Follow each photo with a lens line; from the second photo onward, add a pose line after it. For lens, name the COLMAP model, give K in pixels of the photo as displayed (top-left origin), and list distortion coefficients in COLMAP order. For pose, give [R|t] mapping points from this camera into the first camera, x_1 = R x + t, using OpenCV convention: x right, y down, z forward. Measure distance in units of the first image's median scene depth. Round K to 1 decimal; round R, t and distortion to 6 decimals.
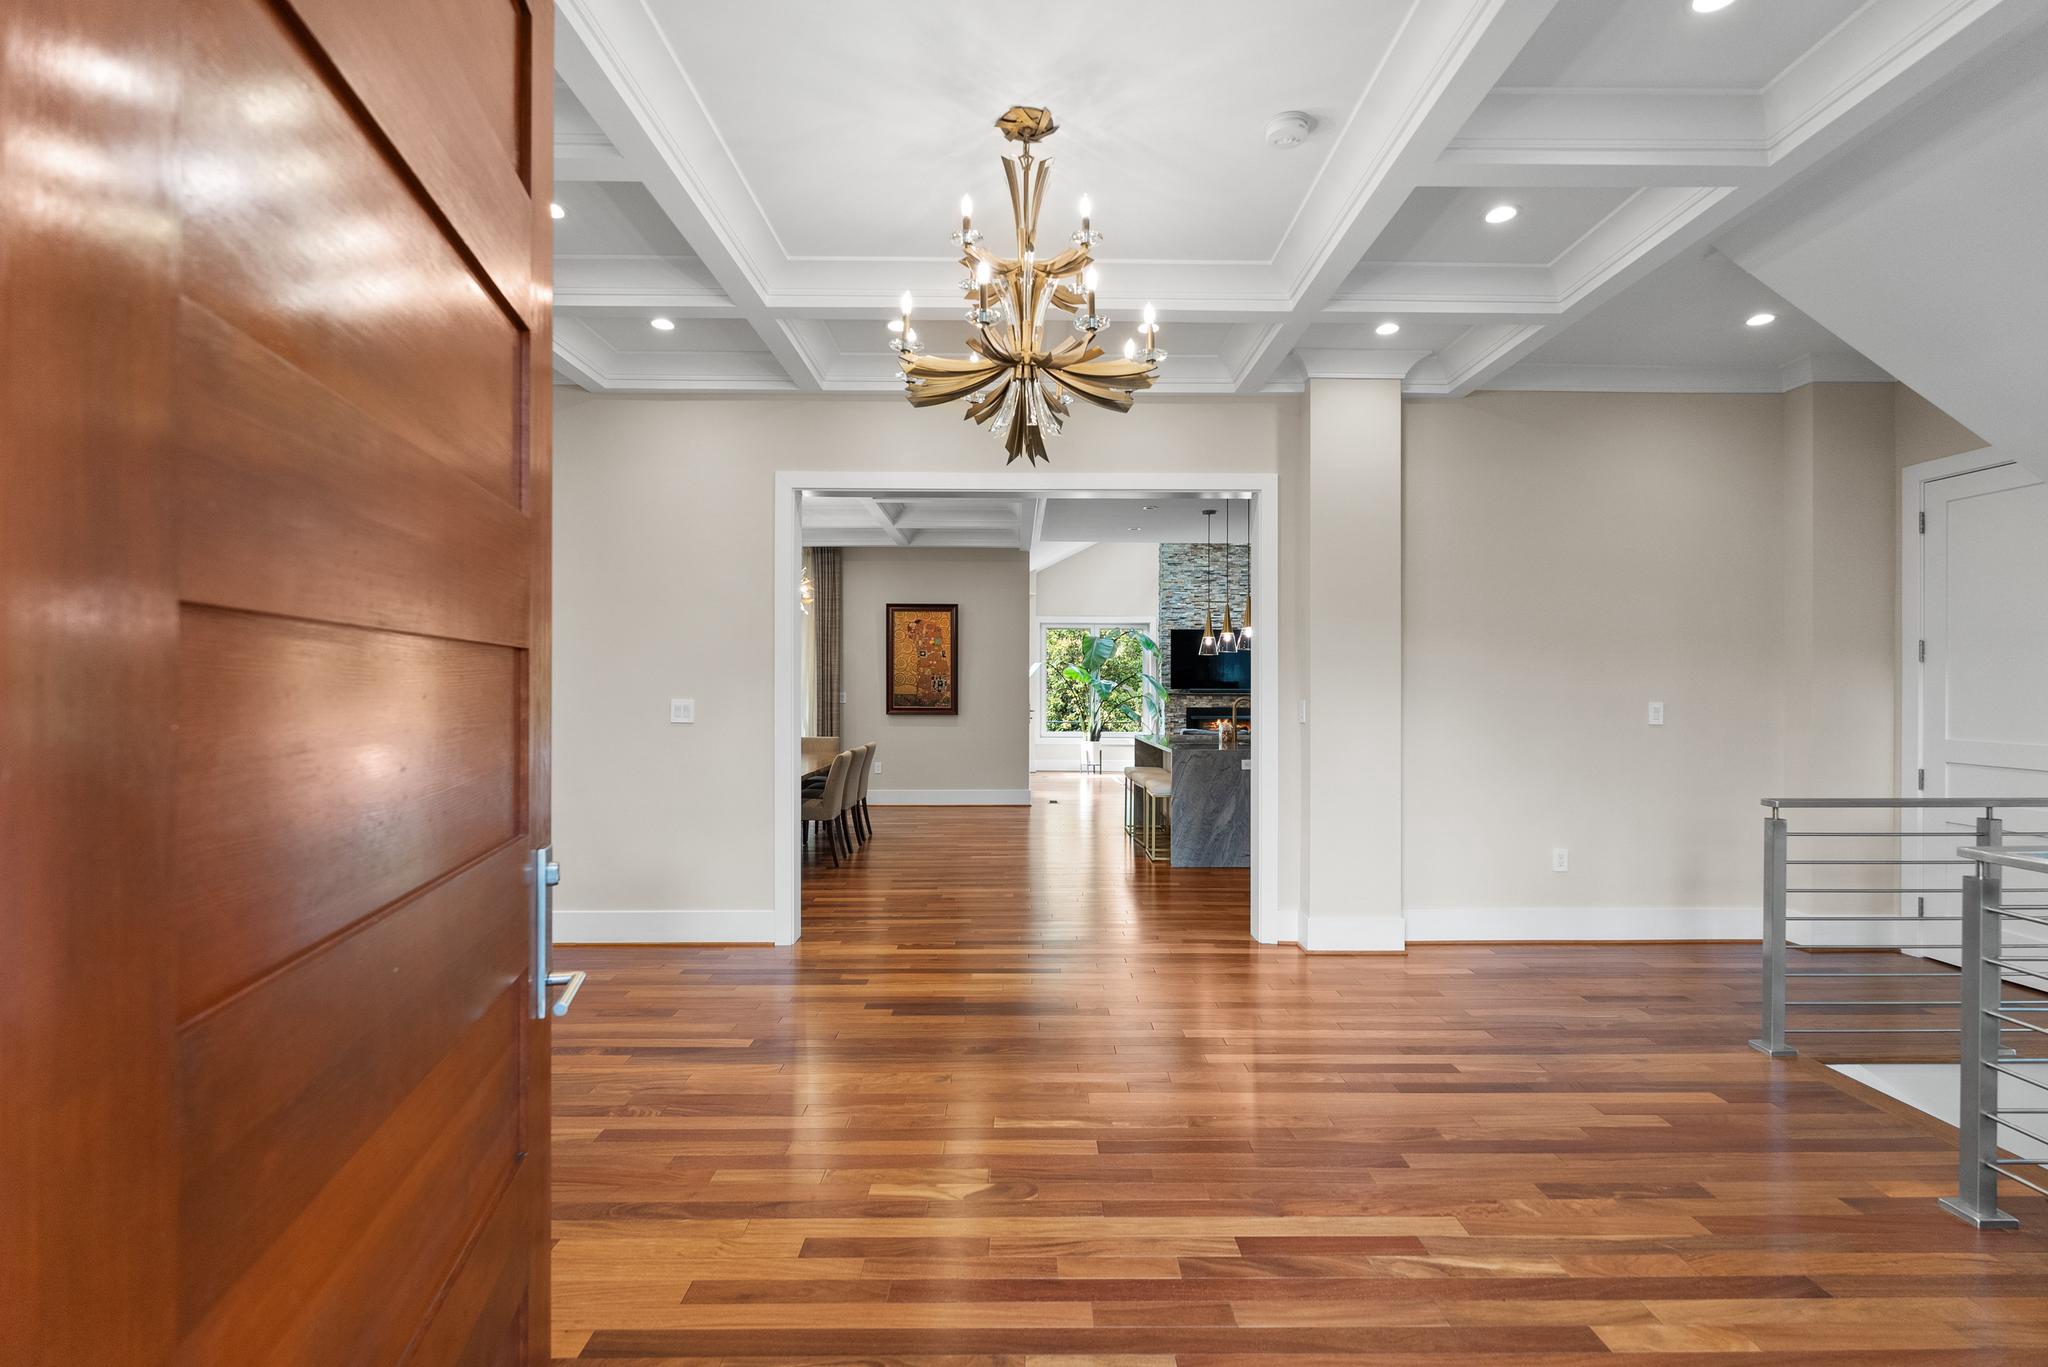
lens RADIAL K [[930.7, 0, 1031.6], [0, 930.7, 683.5], [0, 0, 1]] dist [0.000571, -0.003909]
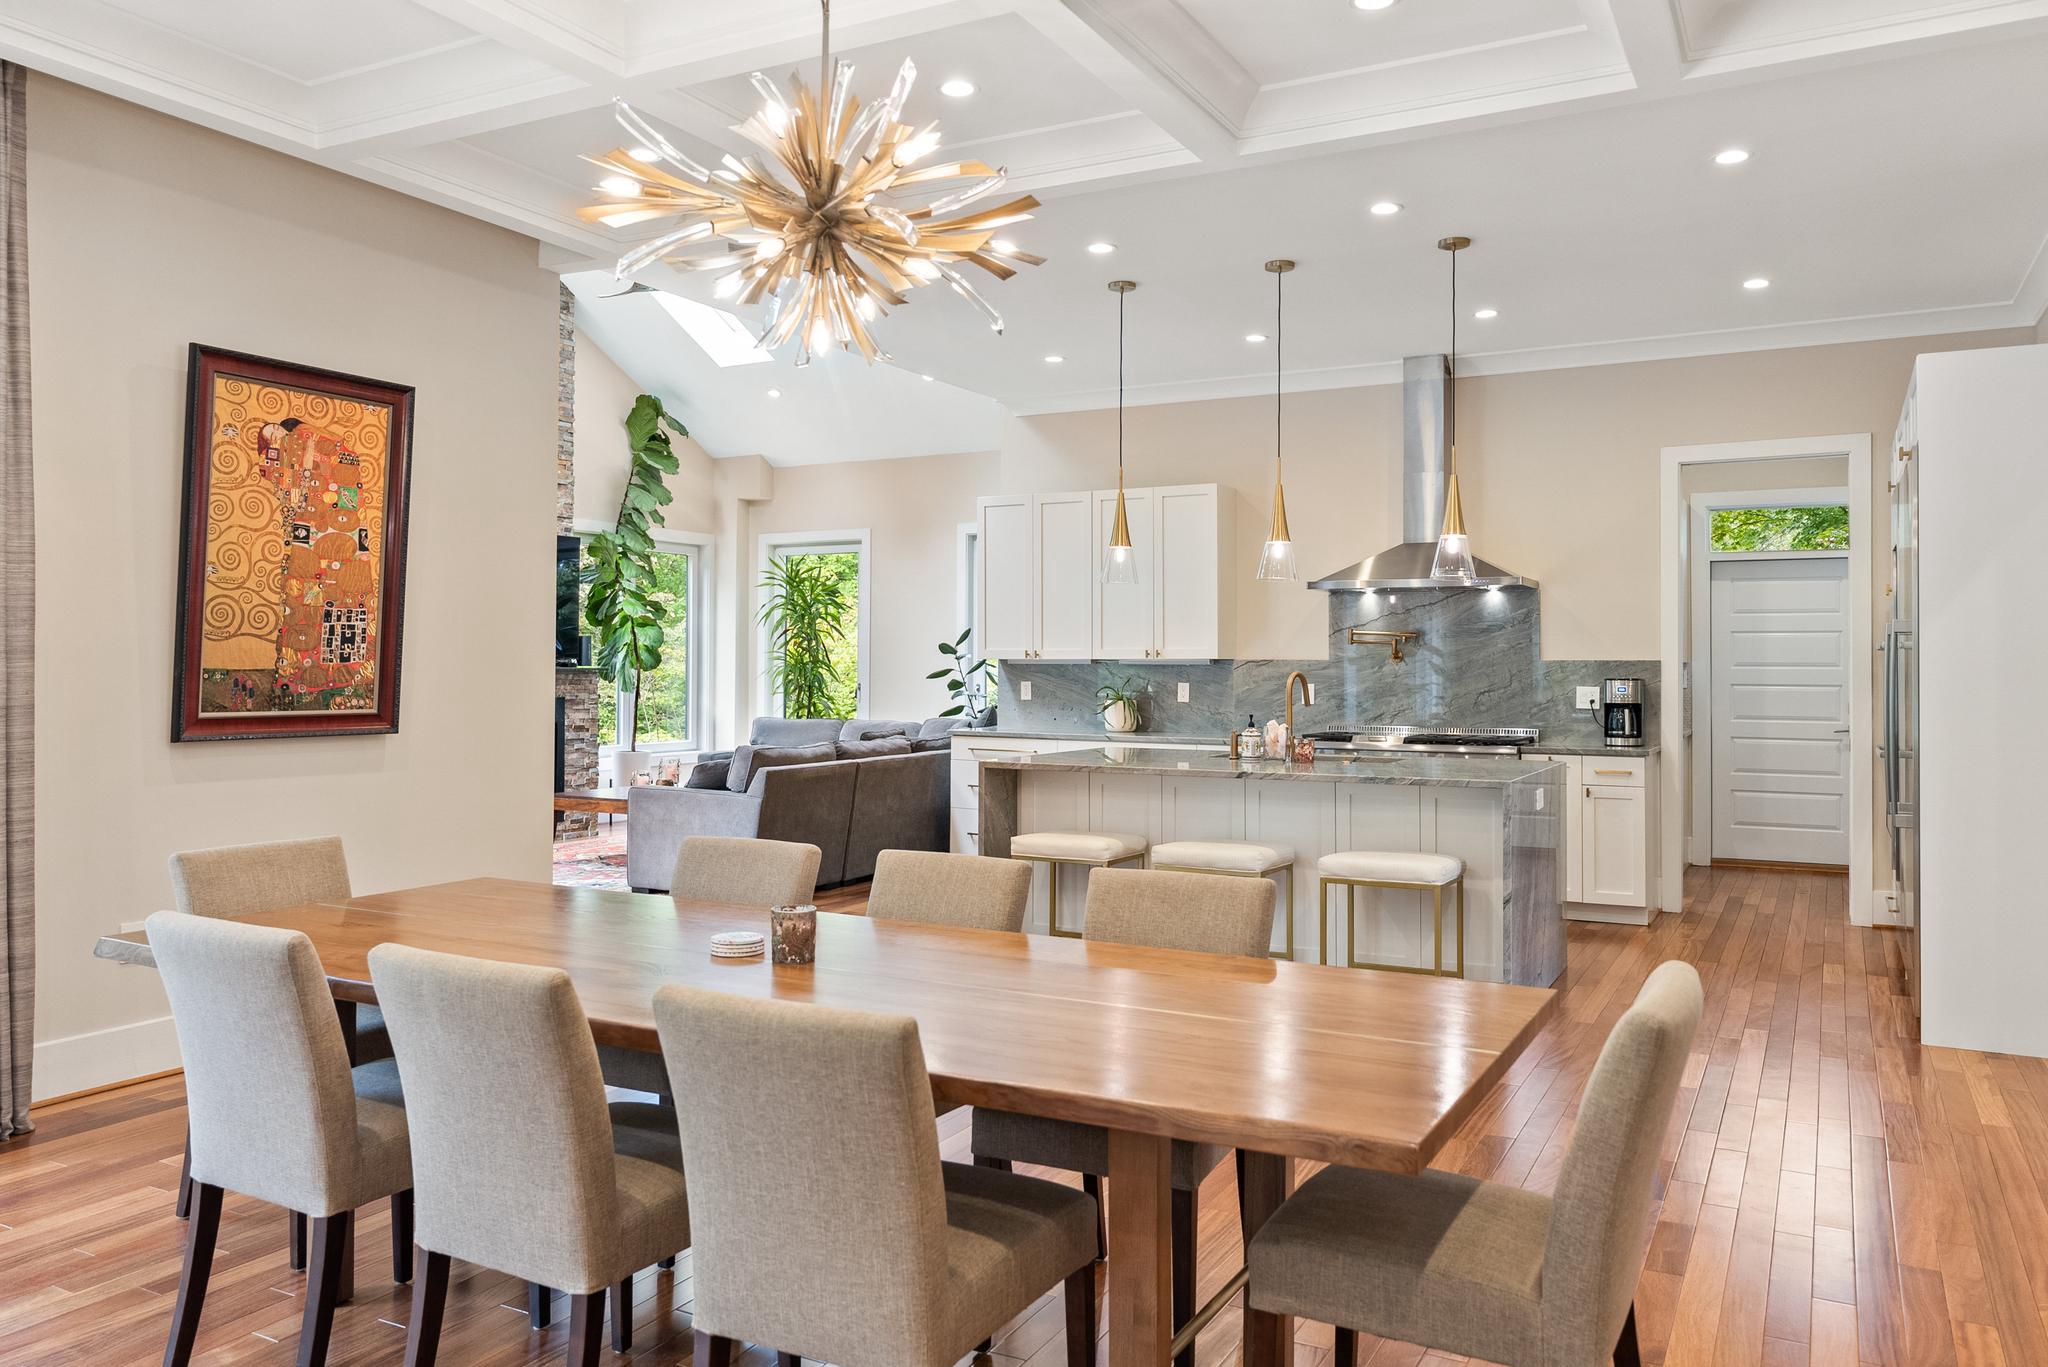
lens RADIAL K [[1490.0, 0, 1028.1], [0, 1490.0, 663.8], [0, 0, 1]] dist [-0.005201, -0.001157]
pose [[0.485600, 0.000948, 0.874181, -0.417465], [-0.005488, 0.999983, 0.001965, 0.007504], [-0.874164, -0.005752, 0.485597, 0.560459]]
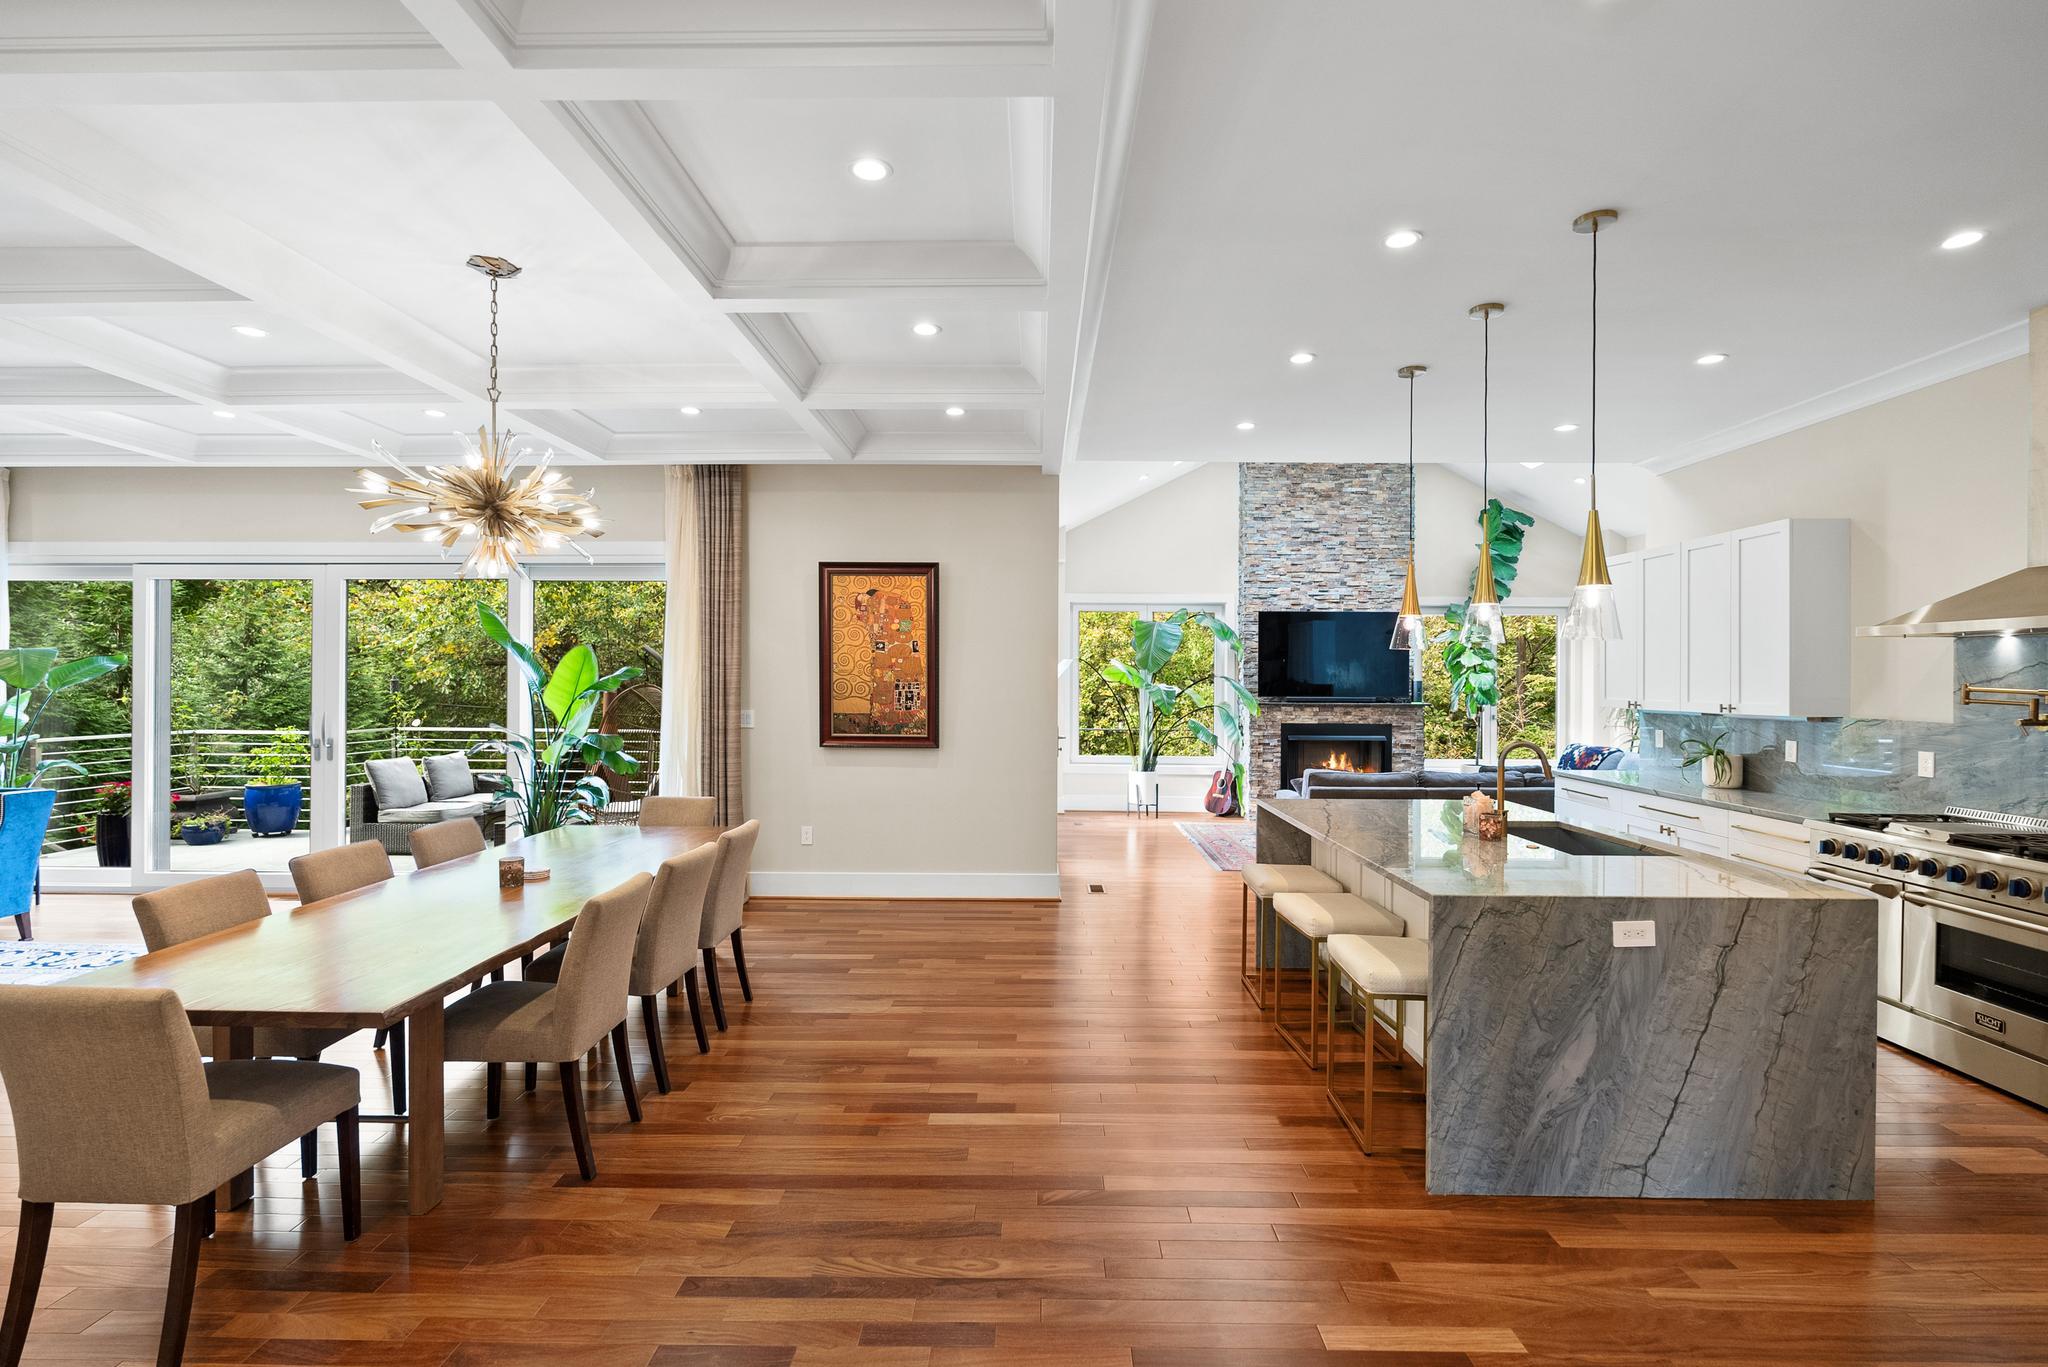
lens RADIAL K [[930.7, 0, 1028.5], [0, 930.7, 678.6], [0, 0, 1]] dist [0.000571, -0.003909]
pose [[0.999641, 0.003251, -0.026580, -0.005704], [-0.003141, 0.999986, 0.004168, -0.013689], [0.026593, -0.004083, 0.999638, 0.402427]]
